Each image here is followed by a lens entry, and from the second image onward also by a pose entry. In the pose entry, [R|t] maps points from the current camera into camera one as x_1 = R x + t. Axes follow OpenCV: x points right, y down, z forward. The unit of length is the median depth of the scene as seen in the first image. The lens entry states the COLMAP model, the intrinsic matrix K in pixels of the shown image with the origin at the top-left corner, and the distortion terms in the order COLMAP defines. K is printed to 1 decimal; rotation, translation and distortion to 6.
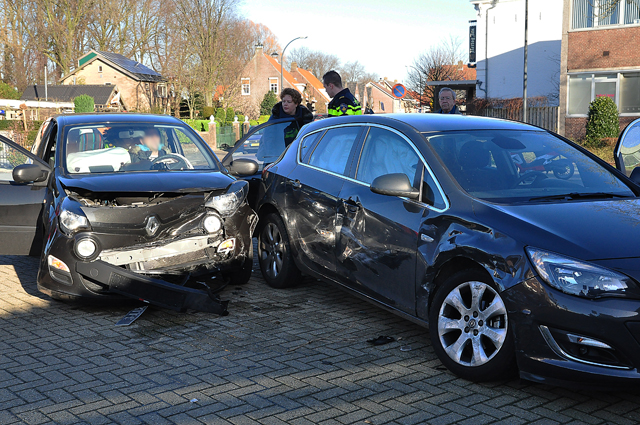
lens RADIAL K [[834.7, 0, 320.0], [0, 834.7, 212.5], [0, 0, 1]] dist [0.073462, 0.108872]
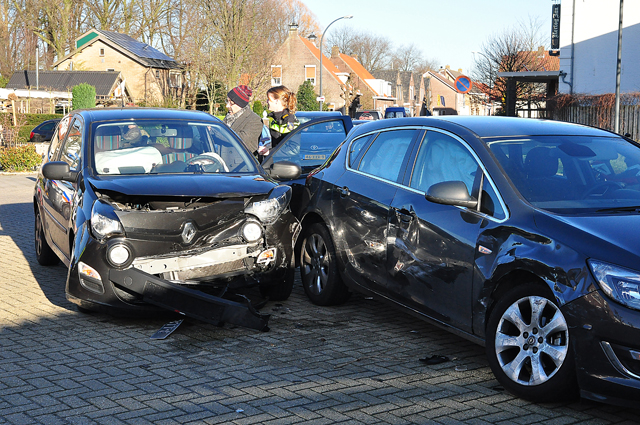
lens RADIAL K [[1028.0, 0, 320.0], [0, 1028.0, 212.5], [0, 0, 1]] dist [0.153472, 0.097660]
pose [[0.998944, 0.017976, -0.042272, -0.007105], [-0.018707, 0.999681, -0.016960, 0.008907], [0.041953, 0.017733, 0.998962, -0.130520]]
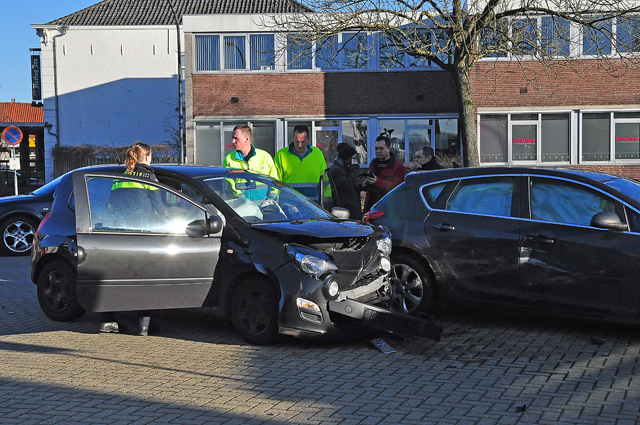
lens RADIAL K [[1069.5, 0, 323.9], [0, 1069.5, 219.1], [0, 0, 1]] dist [0.159155, 0.184839]
pose [[0.856814, -0.025973, 0.514971, -0.937084], [0.059737, 0.997006, -0.049106, 0.018047], [-0.512154, 0.072837, 0.855800, -0.180767]]
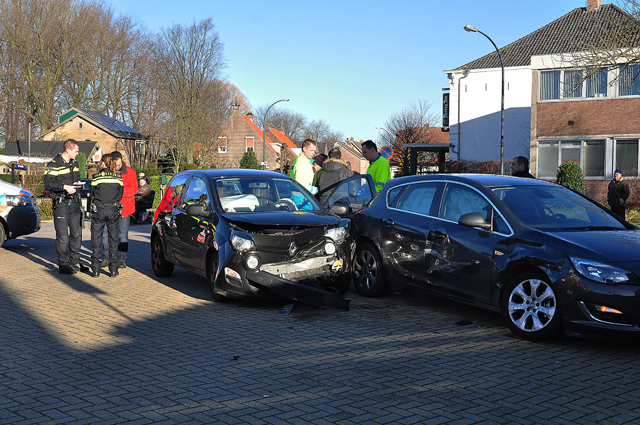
lens RADIAL K [[839.7, 0, 320.0], [0, 839.7, 212.5], [0, 0, 1]] dist [0.078912, 0.038875]
pose [[0.998813, 0.012504, 0.047082, -0.215572], [-0.009196, 0.997517, -0.069827, 0.051813], [-0.047839, 0.069311, 0.996447, -0.430577]]
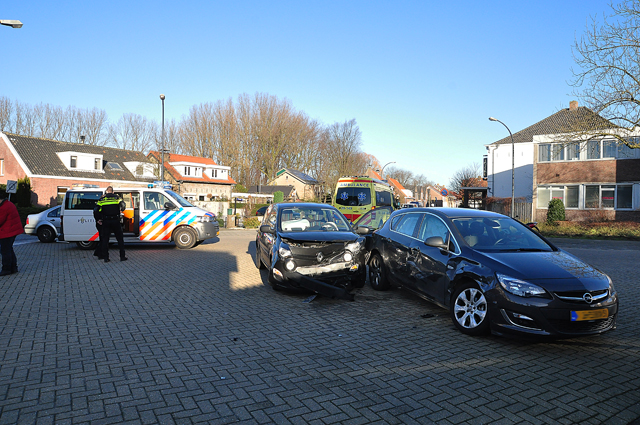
lens RADIAL K [[458.3, 0, 325.8], [0, 458.3, 210.1], [0, 0, 1]] dist [-0.129172, 0.107451]
pose [[0.986326, 0.025737, -0.162787, -0.000196], [-0.041693, 0.994567, -0.095380, 0.007119], [0.159448, 0.100862, 0.982040, -0.145644]]
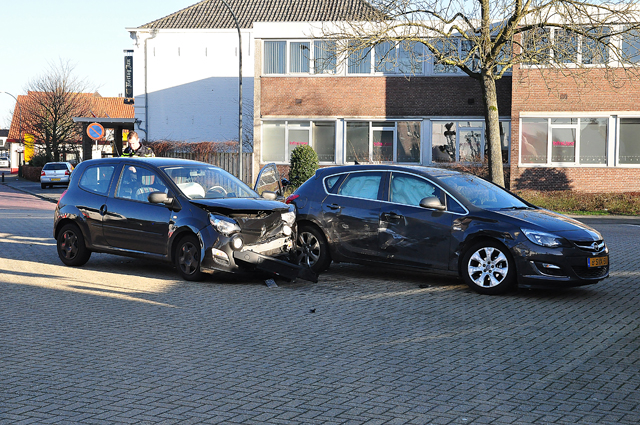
lens RADIAL K [[1115.1, 0, 320.0], [0, 1115.1, 212.5], [0, 0, 1]] dist [0.197343, 0.066548]
pose [[0.907685, -0.000773, 0.419651, -0.972495], [0.028451, 0.997811, -0.059700, 0.108101], [-0.418686, 0.066128, 0.905720, -0.963040]]
